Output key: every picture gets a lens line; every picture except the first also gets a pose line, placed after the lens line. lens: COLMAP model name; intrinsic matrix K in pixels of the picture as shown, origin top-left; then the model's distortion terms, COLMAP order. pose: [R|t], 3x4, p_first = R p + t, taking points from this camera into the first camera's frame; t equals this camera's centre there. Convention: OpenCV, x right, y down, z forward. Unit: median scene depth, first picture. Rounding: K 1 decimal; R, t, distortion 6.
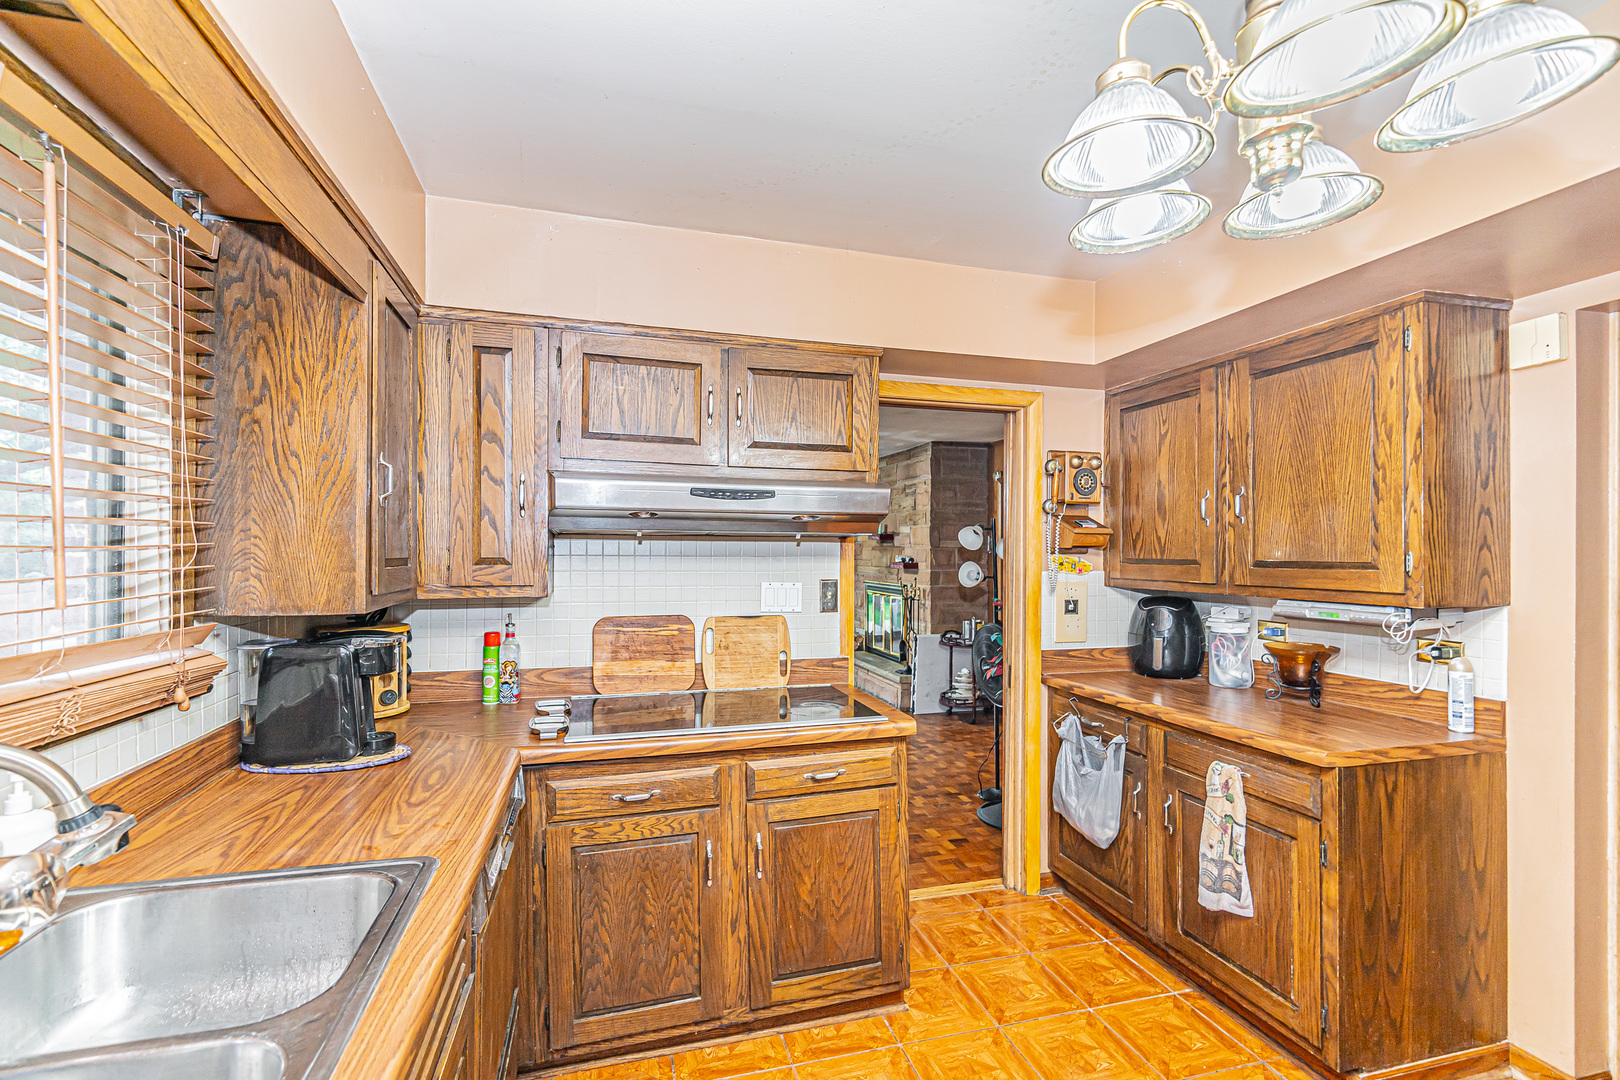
lens RADIAL K [[717.1, 0, 812.8], [0, 717.1, 550.5], [0, 0, 1]] dist [0.000751, -0.000060]
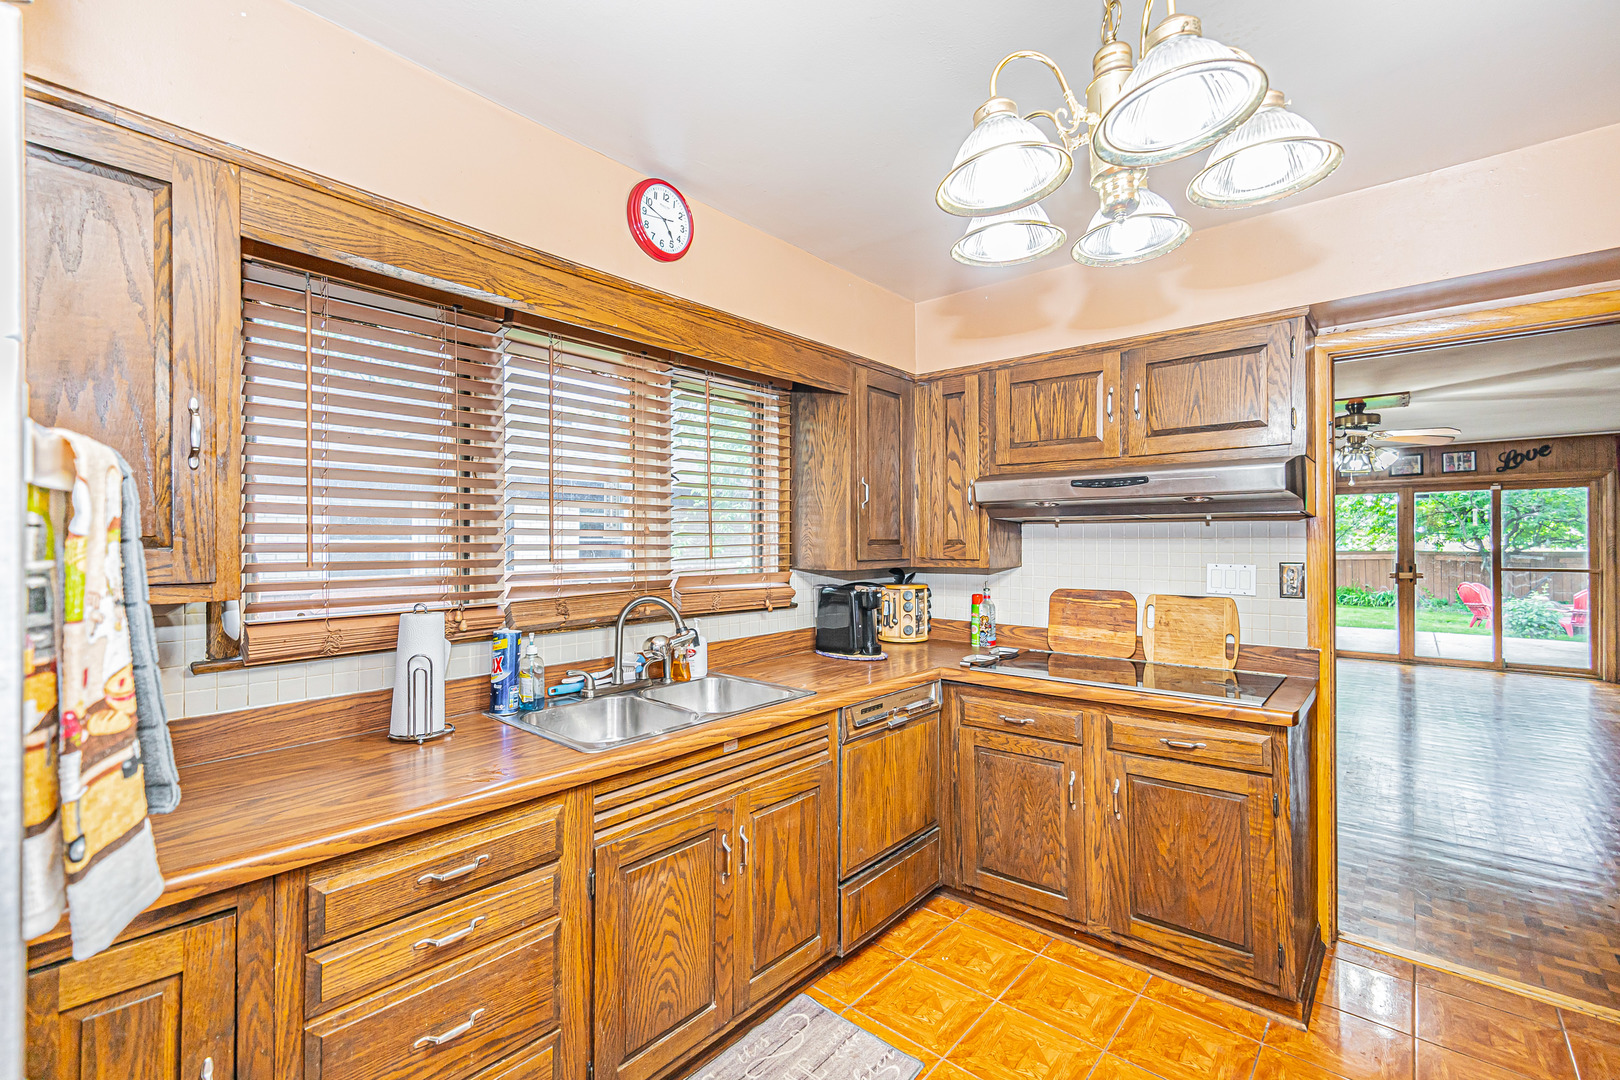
lens RADIAL K [[707.2, 0, 801.0], [0, 707.2, 545.9], [0, 0, 1]] dist [0.000579, 0.000108]
pose [[0.539716, -0.000882, -0.841847, 0.582469], [0.005713, 0.999980, 0.002615, 0.016965], [0.841828, -0.006221, 0.539710, -0.025578]]
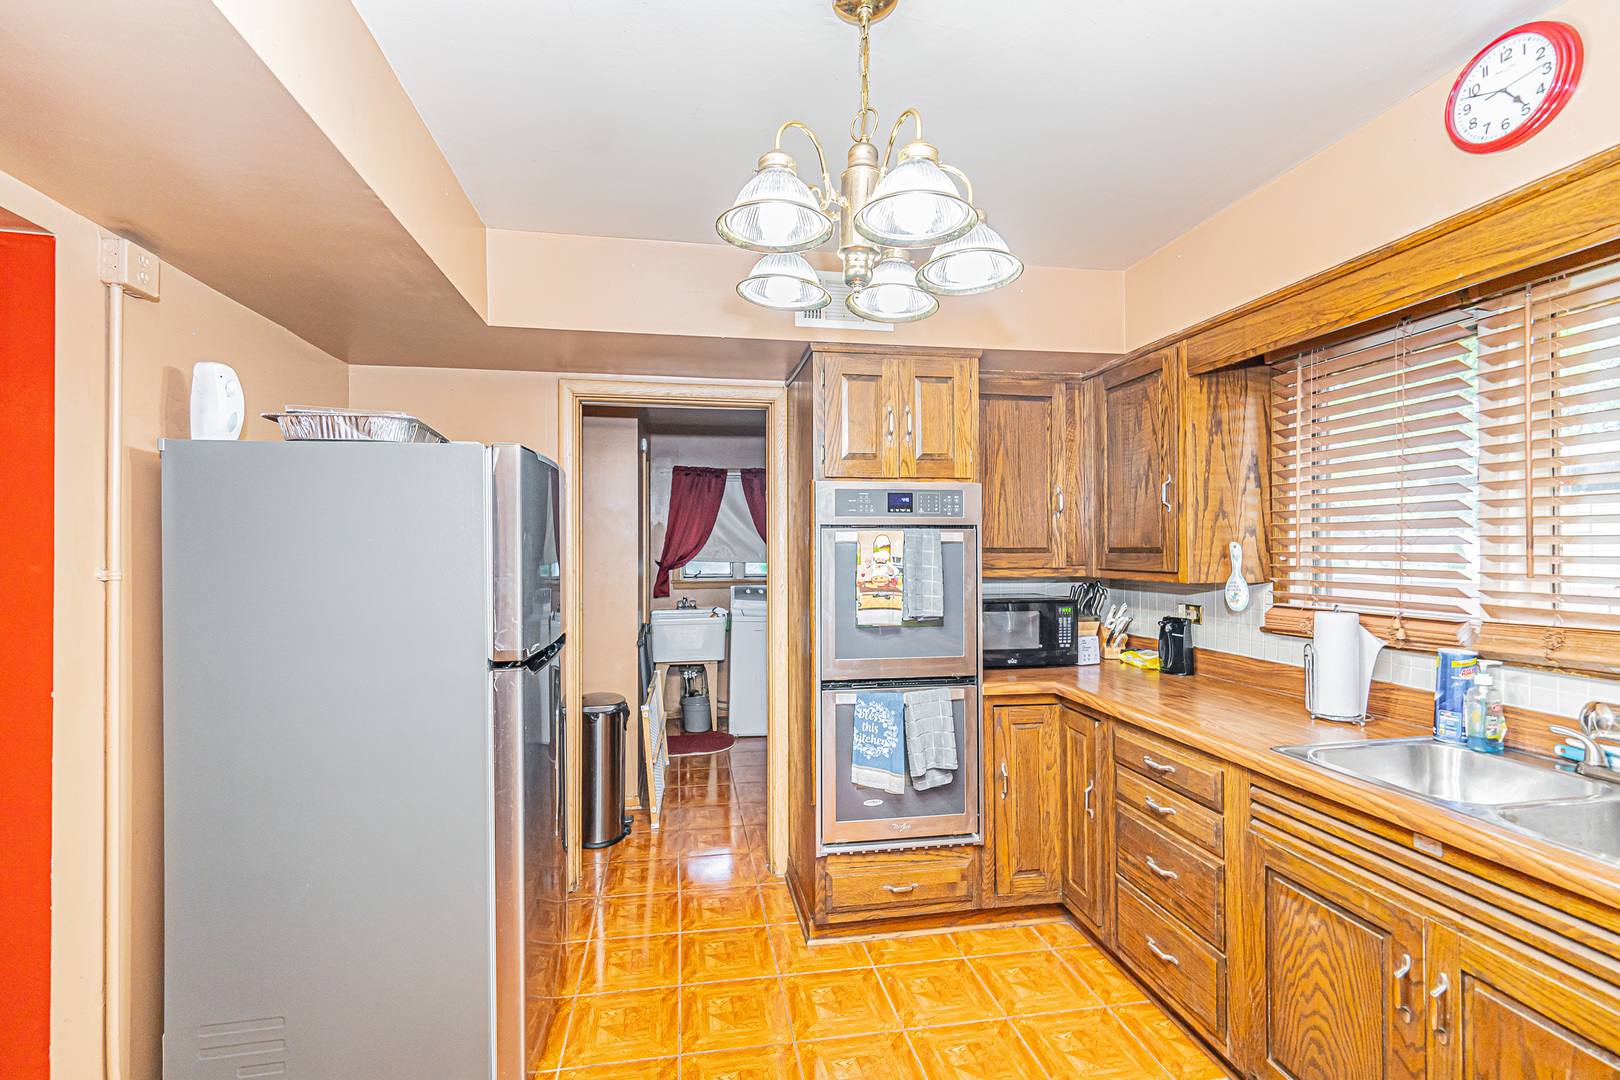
lens RADIAL K [[707.2, 0, 801.0], [0, 707.2, 545.9], [0, 0, 1]] dist [0.000579, 0.000108]
pose [[-0.993890, -0.003048, 0.110336, 0.267434], [-0.003303, 0.999992, -0.002123, 0.008833], [-0.110329, -0.002474, -0.993892, 1.068731]]
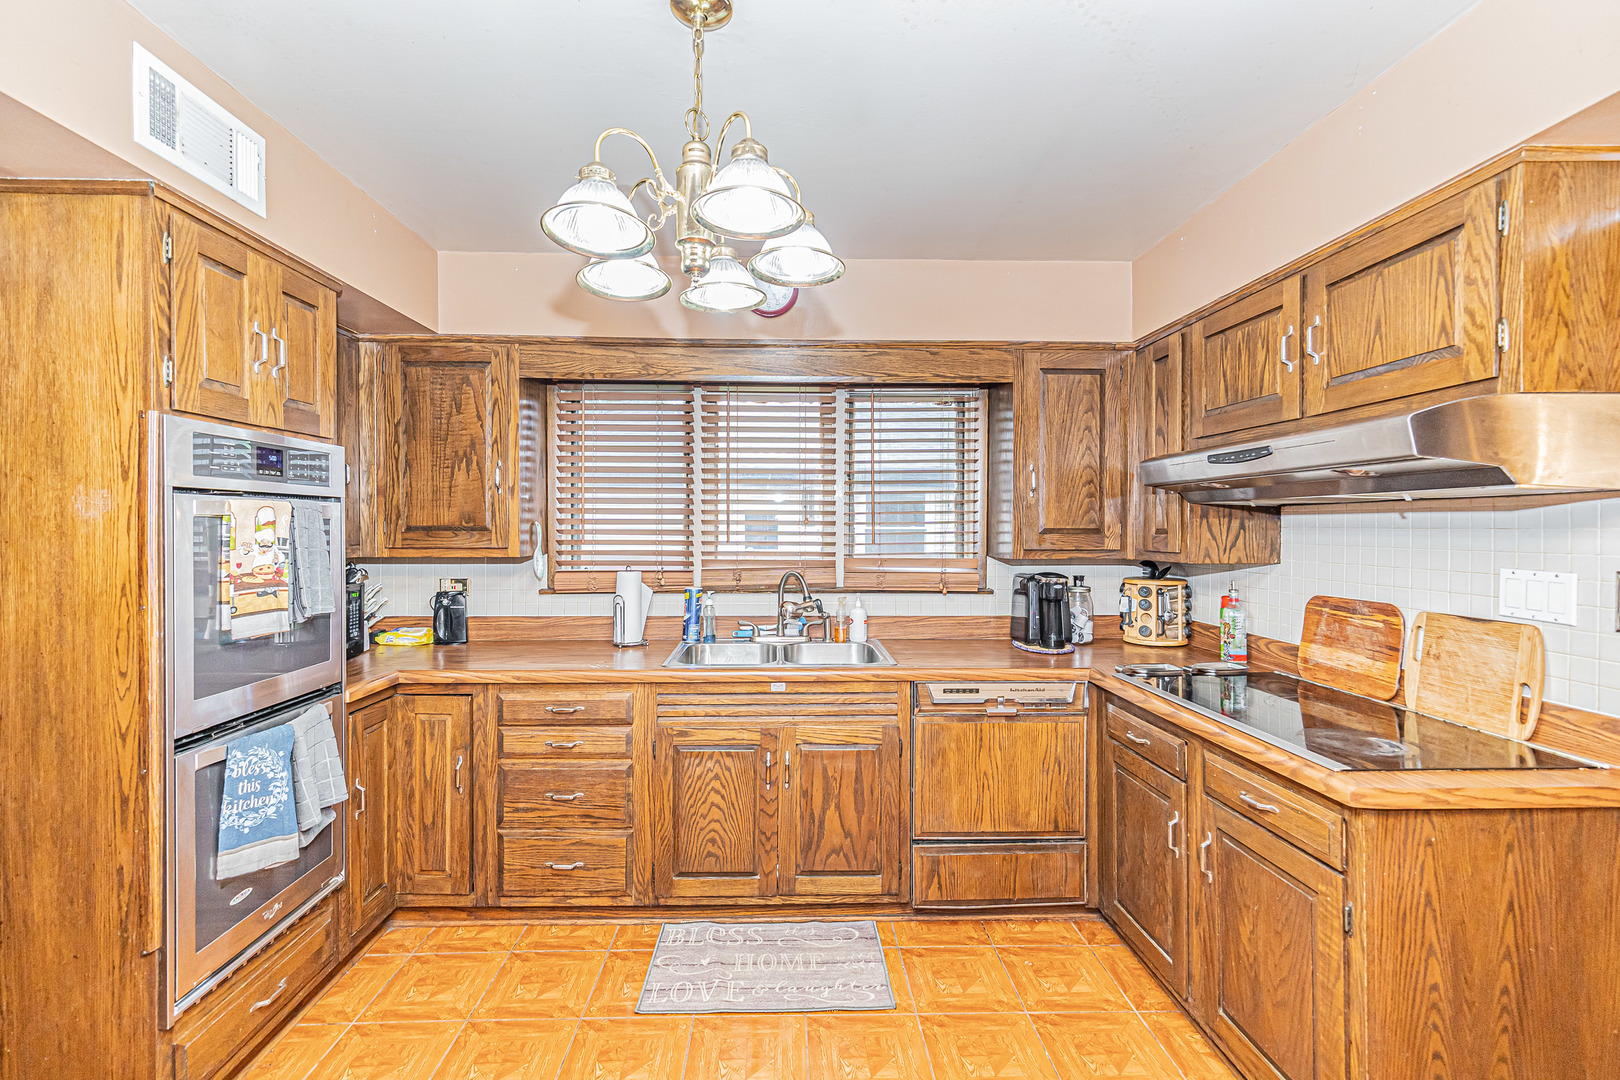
lens RADIAL K [[695.1, 0, 791.3], [0, 695.1, 539.3], [0, 0, 1]] dist [0.000704, -0.000309]
pose [[-0.256432, 0.011518, -0.966494, 0.876544], [-0.002031, 0.999920, 0.012455, 0.014465], [0.966560, 0.005157, -0.256388, 0.693358]]
